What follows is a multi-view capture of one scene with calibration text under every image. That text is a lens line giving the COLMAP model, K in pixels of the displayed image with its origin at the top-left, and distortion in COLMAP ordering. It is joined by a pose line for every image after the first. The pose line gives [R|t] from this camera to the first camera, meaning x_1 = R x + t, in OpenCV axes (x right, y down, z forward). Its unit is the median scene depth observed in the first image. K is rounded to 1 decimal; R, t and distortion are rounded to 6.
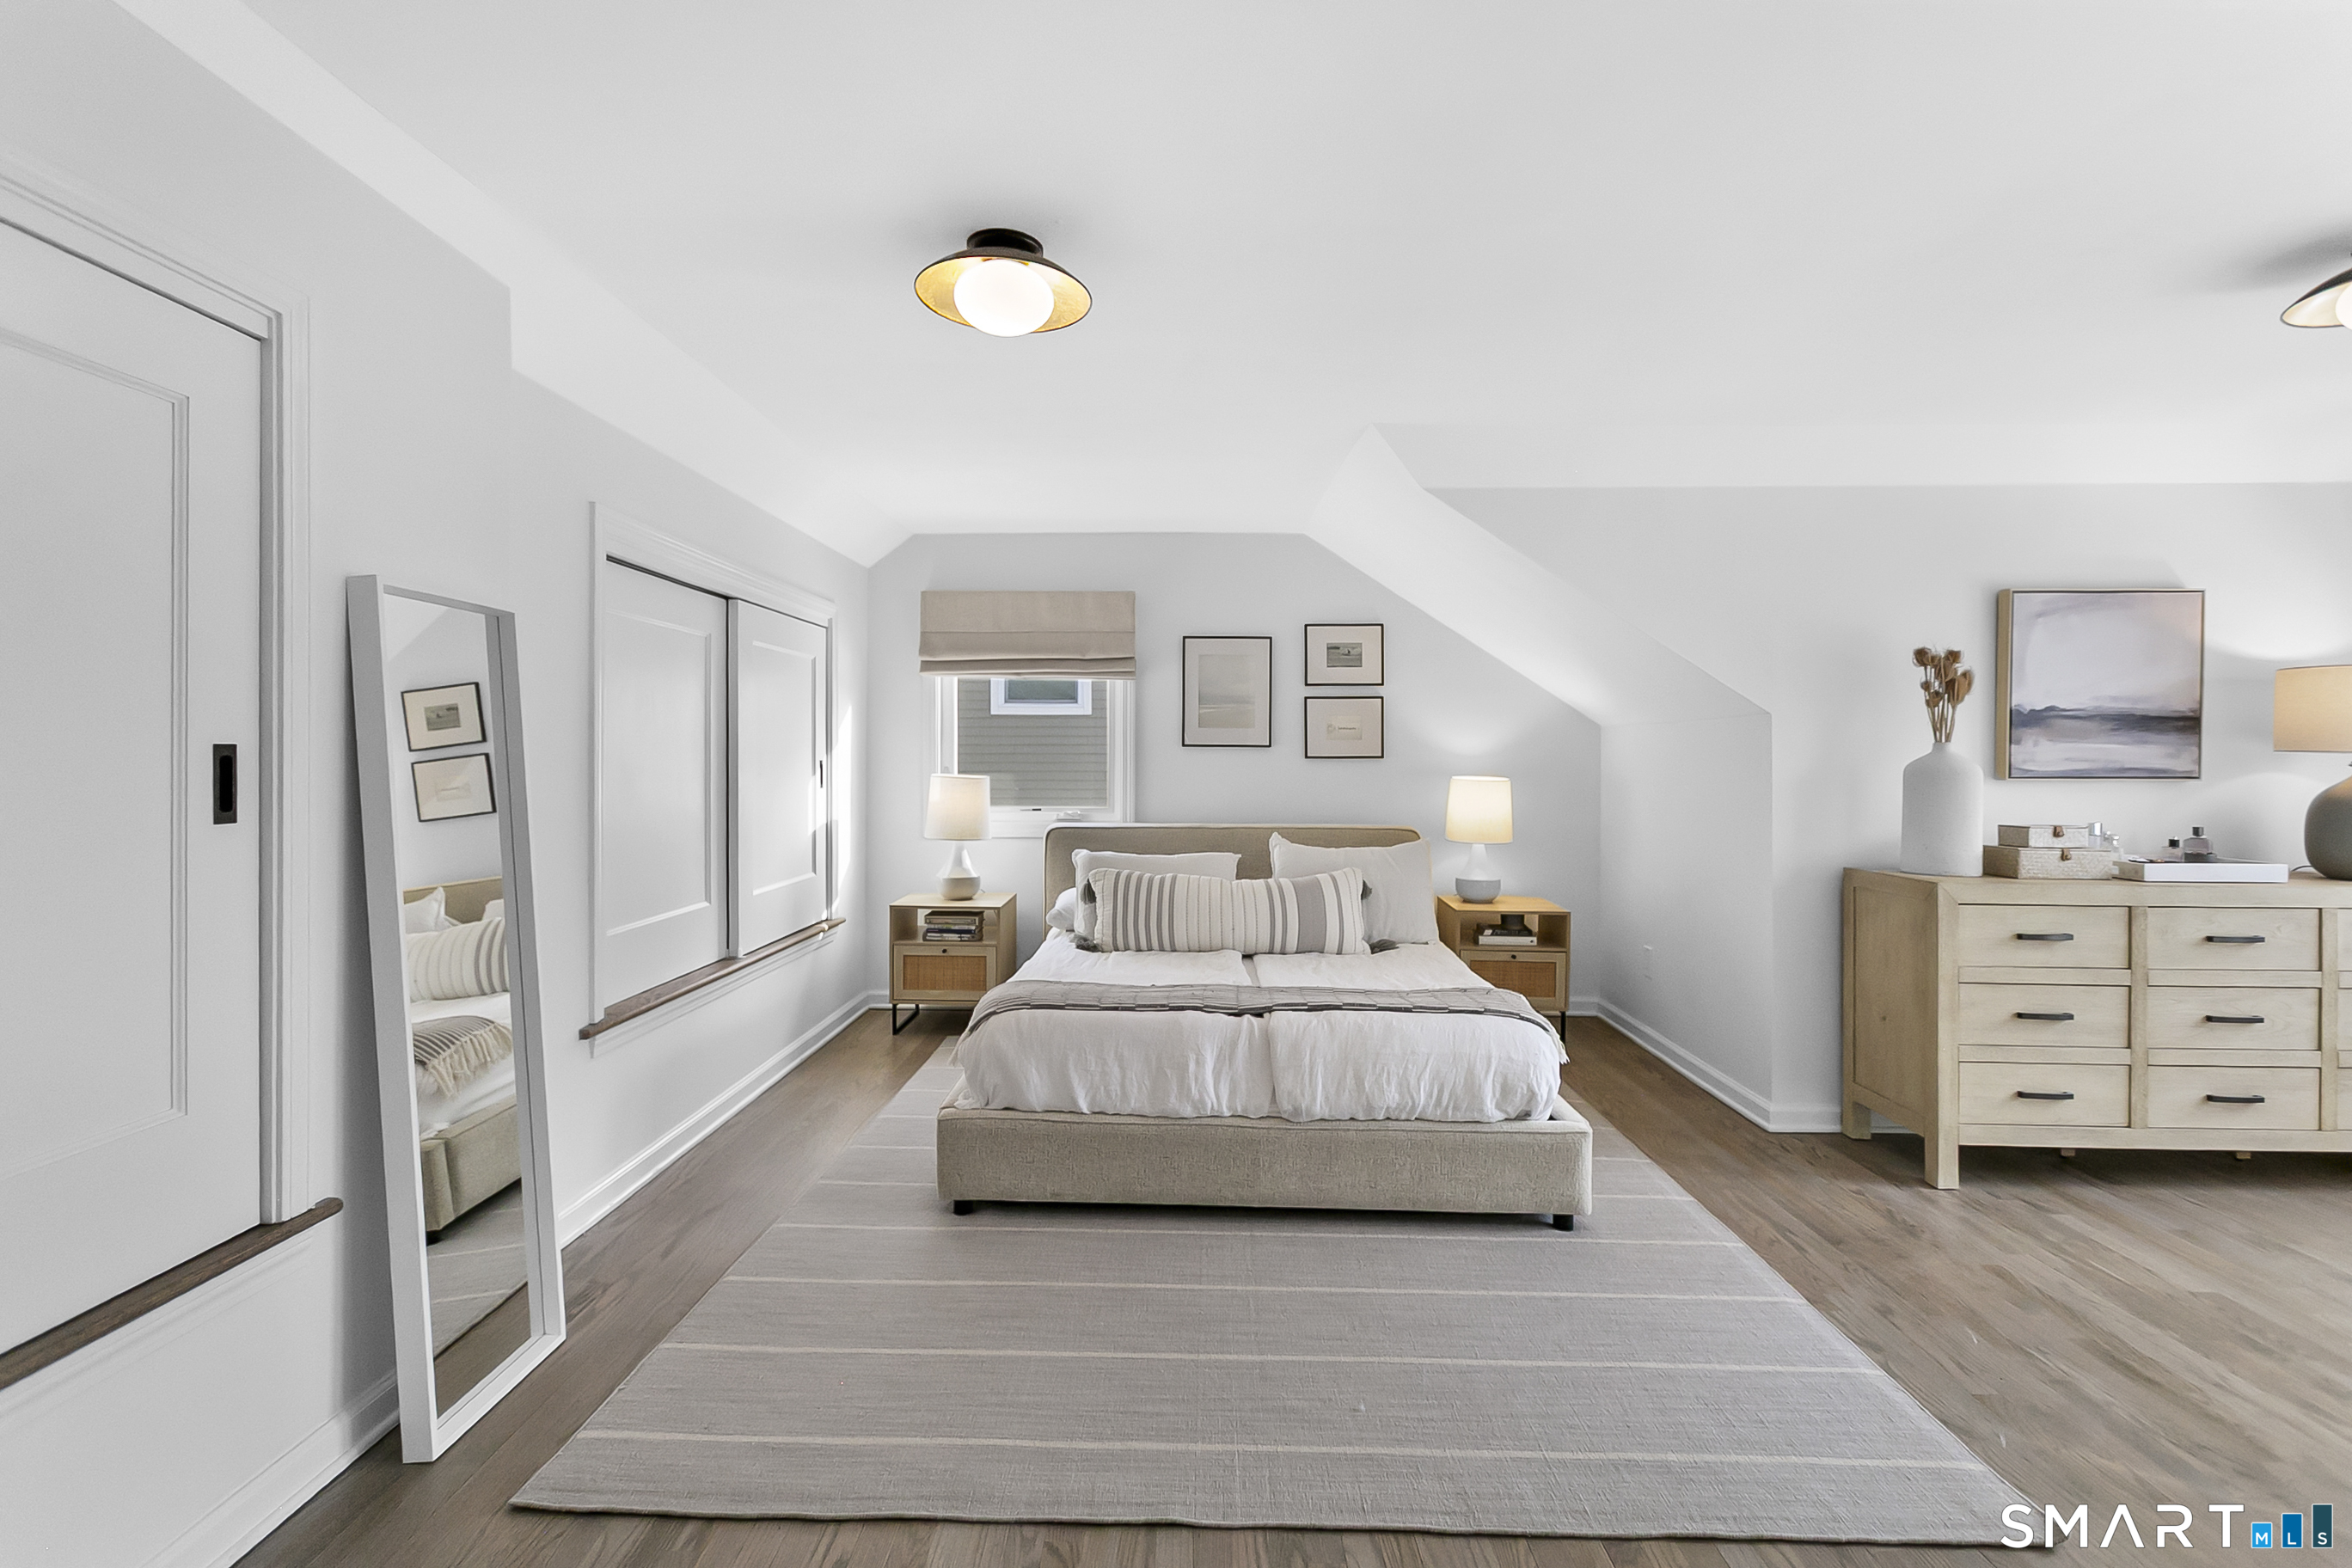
lens RADIAL K [[1116.7, 0, 1153.6], [0, 1116.7, 765.9], [0, 0, 1]] dist [0.009528, 0.001459]
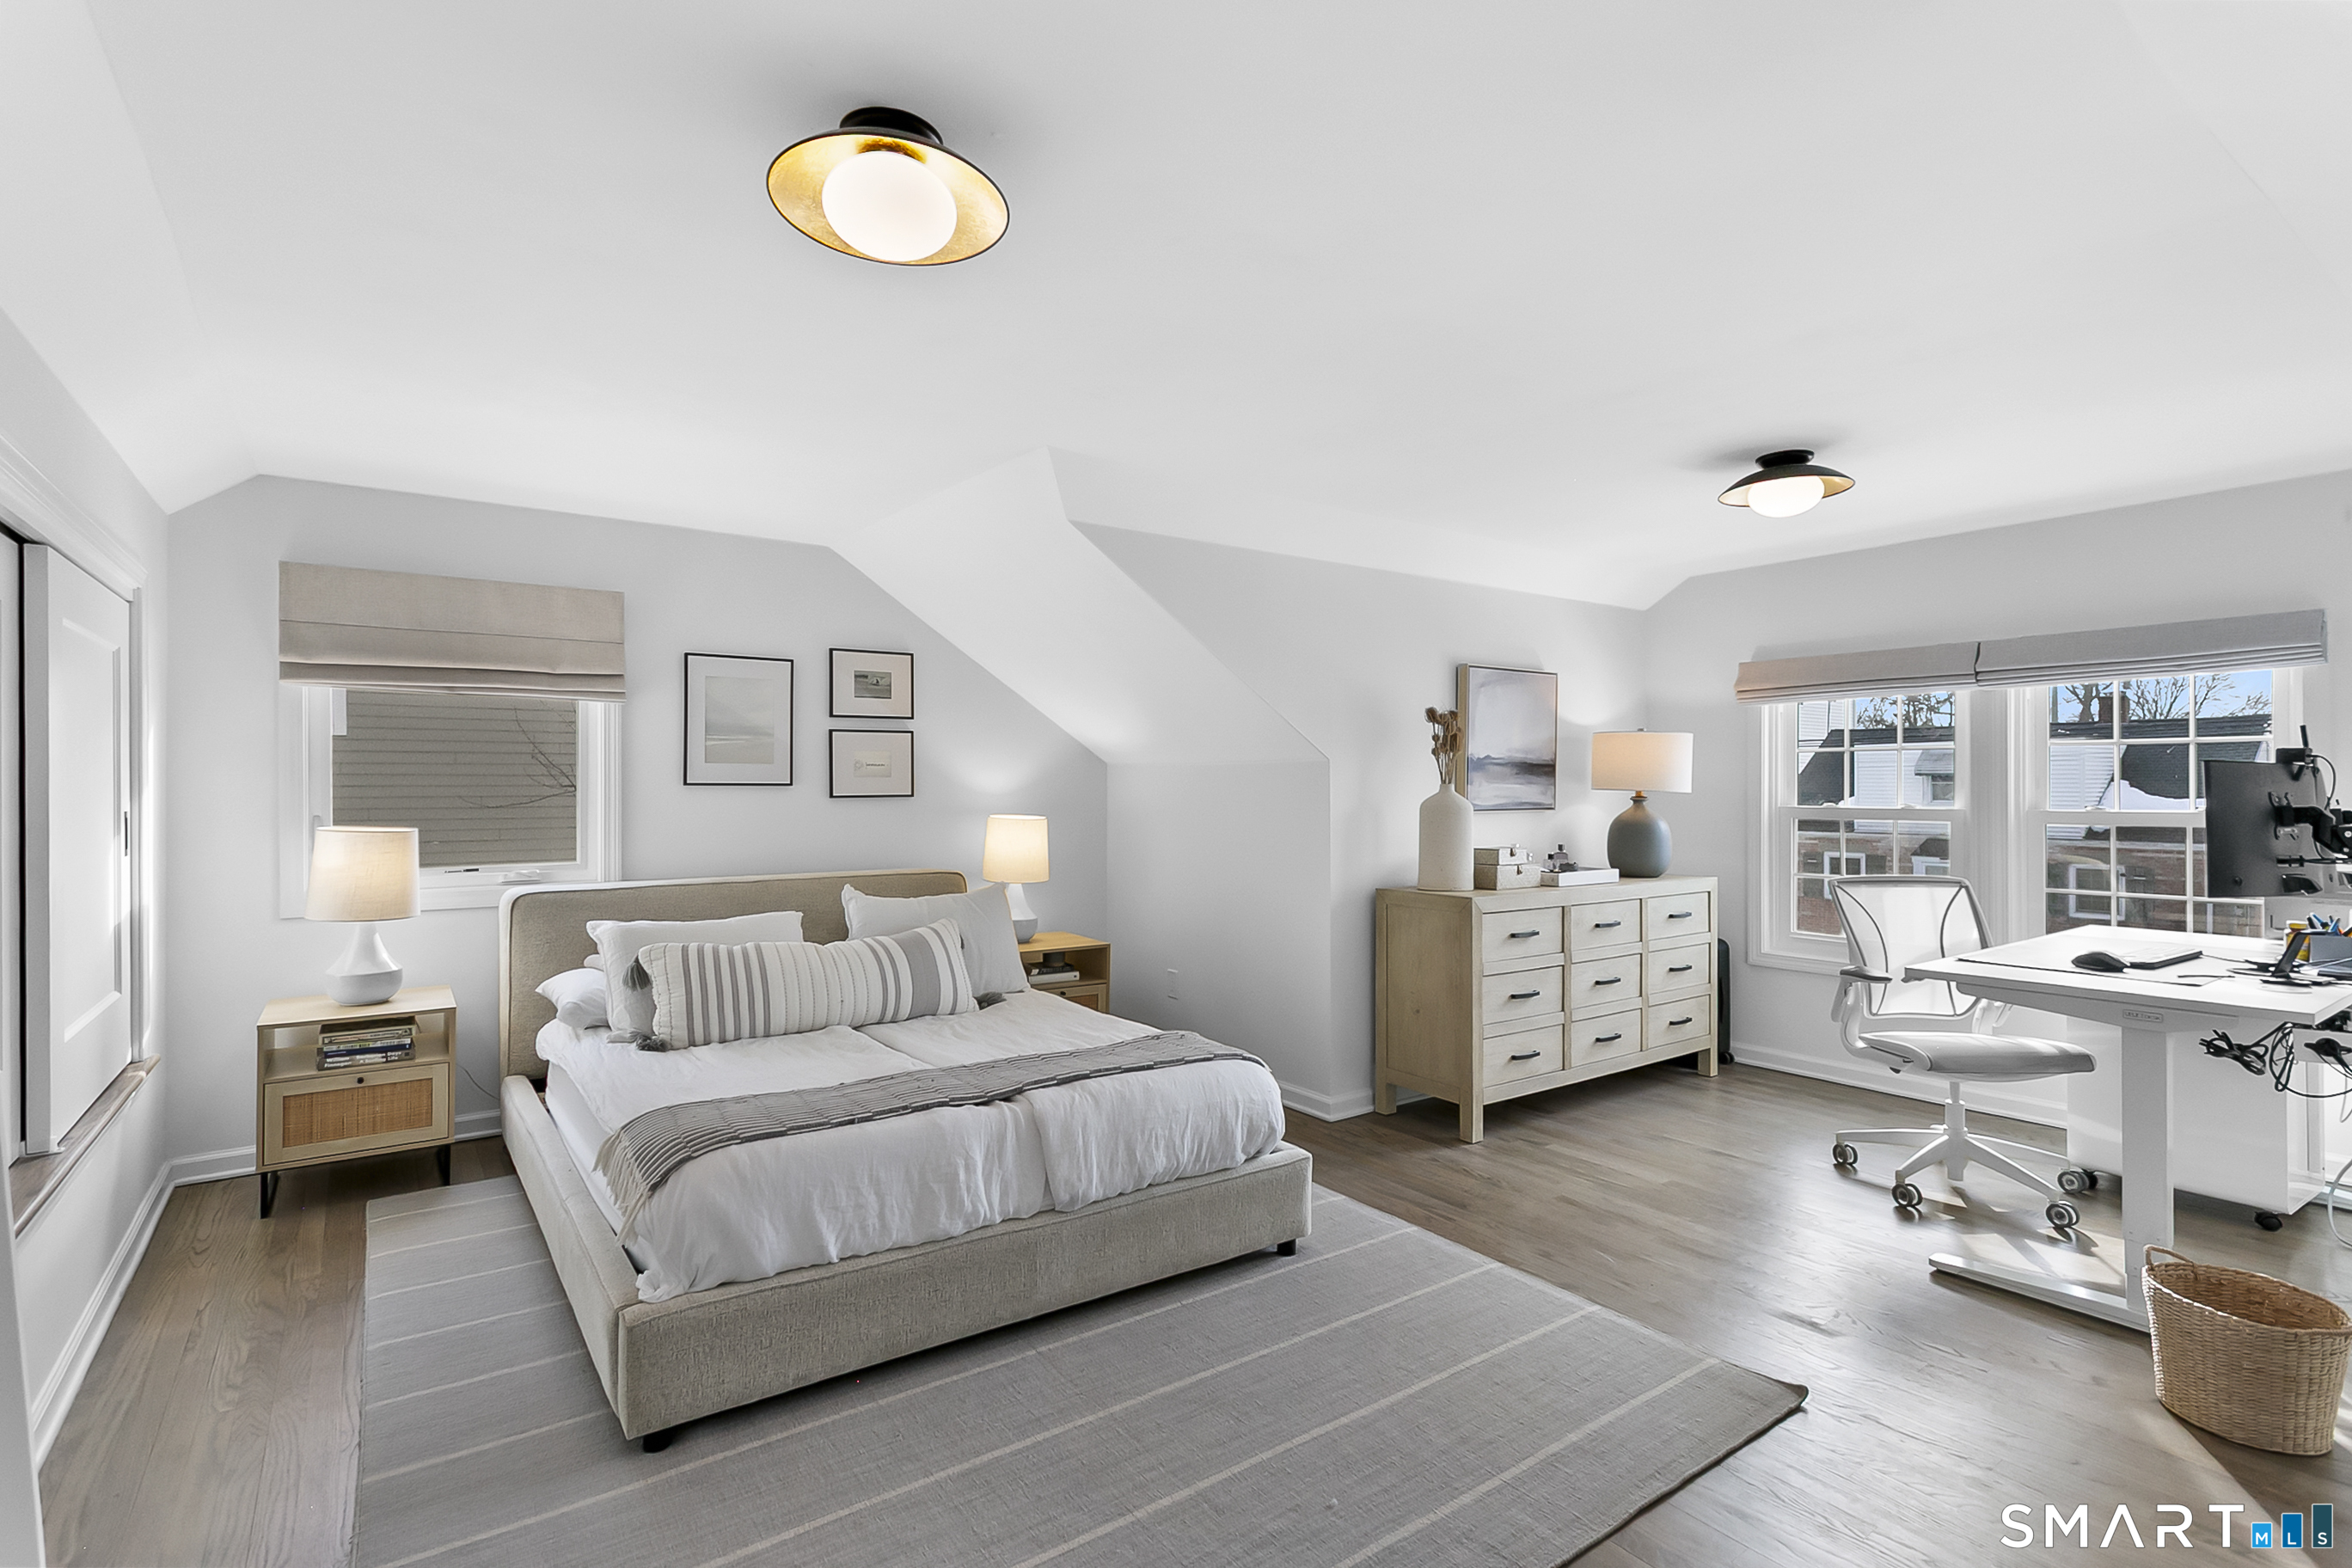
lens RADIAL K [[1116.7, 0, 1164.6], [0, 1116.7, 792.8], [0, 0, 1]] dist [0.009528, 0.001459]
pose [[0.801402, -0.007857, 0.598074, -0.277403], [0.008672, 0.999961, 0.001516, -0.015243], [-0.598063, 0.003972, 0.801440, 0.185106]]
